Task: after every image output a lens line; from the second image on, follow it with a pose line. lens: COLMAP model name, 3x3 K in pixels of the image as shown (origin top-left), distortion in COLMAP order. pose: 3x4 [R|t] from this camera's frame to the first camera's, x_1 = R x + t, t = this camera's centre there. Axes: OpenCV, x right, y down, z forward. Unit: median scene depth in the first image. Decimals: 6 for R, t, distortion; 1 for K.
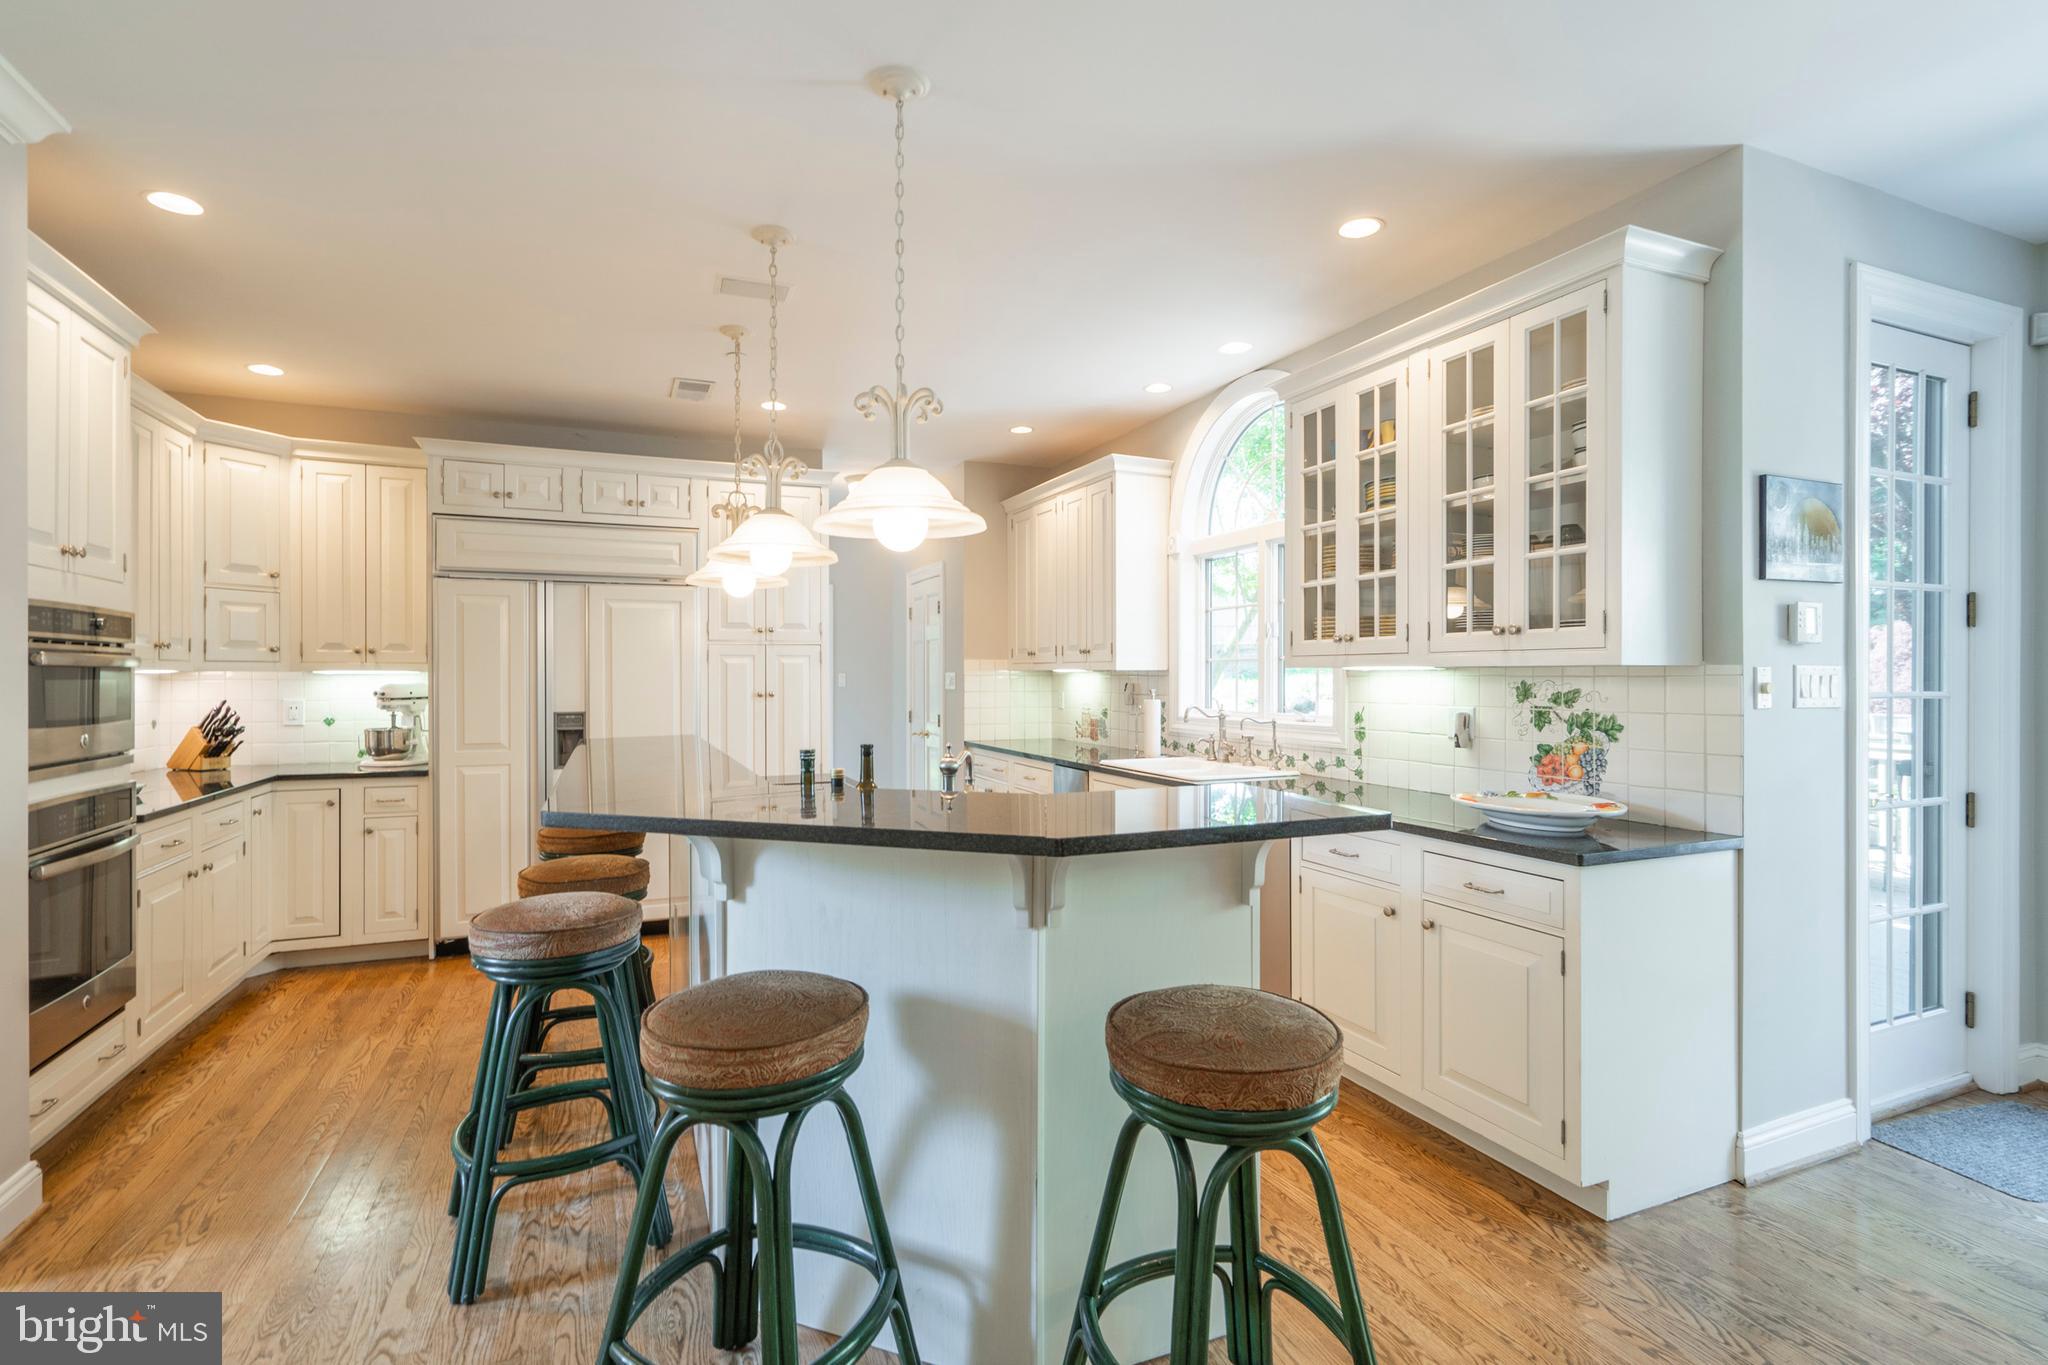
lens RADIAL K [[966.5, 0, 1030.1], [0, 966.5, 678.3], [0, 0, 1]] dist [-0.001917, -0.000005]
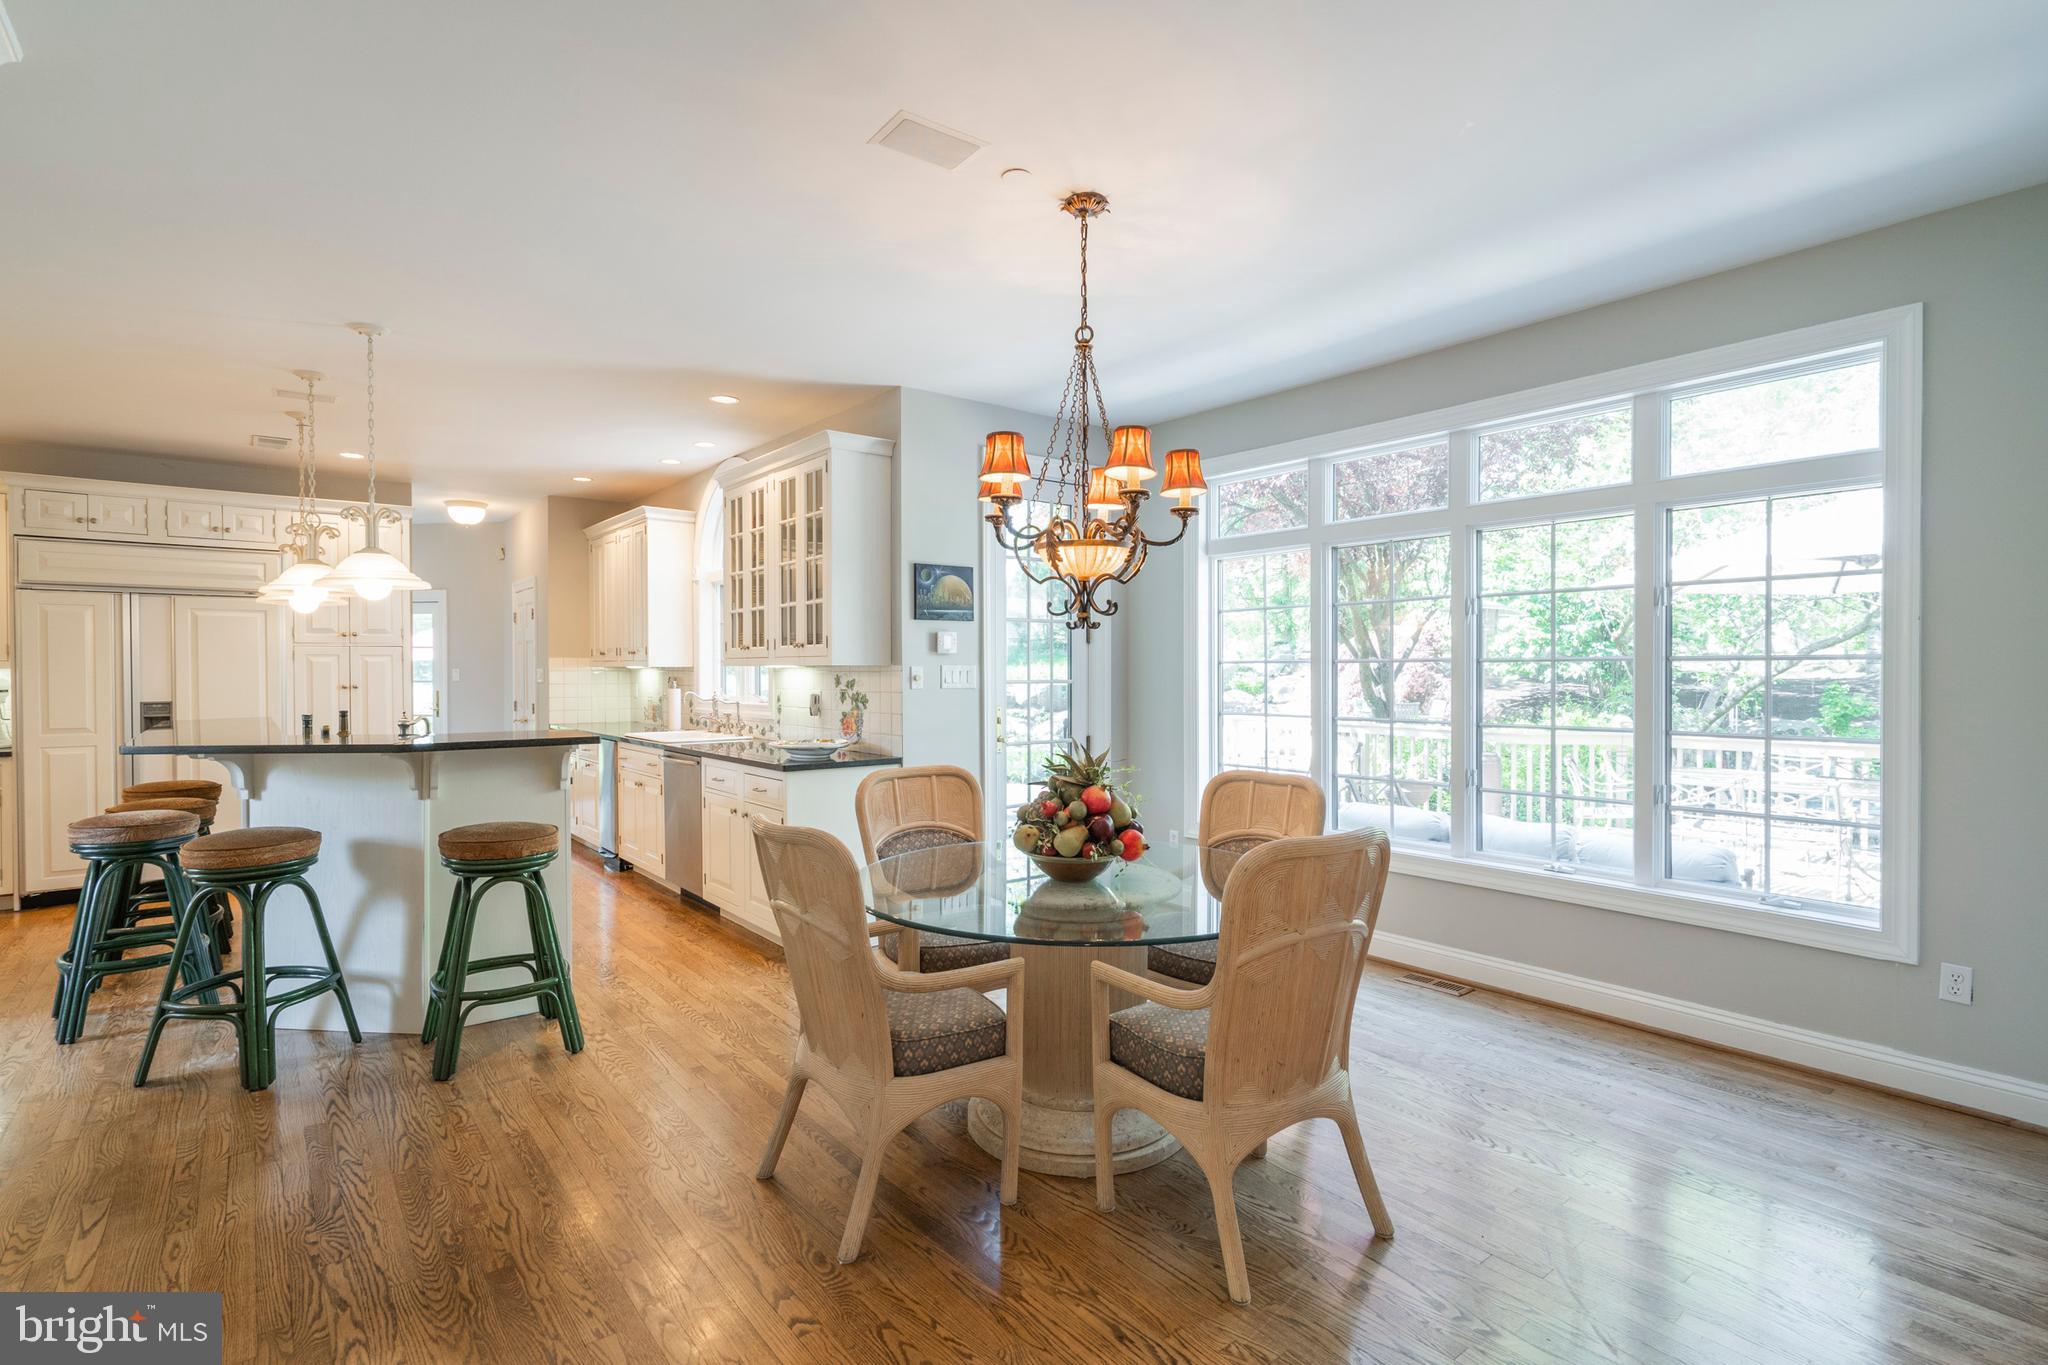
lens RADIAL K [[978.1, 0, 1032.6], [0, 978.1, 678.7], [0, 0, 1]] dist [0.001731, 0.000187]
pose [[0.963412, -0.003822, 0.267999, 0.356222], [0.002046, 0.999974, 0.006906, -0.000435], [-0.268018, -0.006105, 0.963395, -0.672114]]
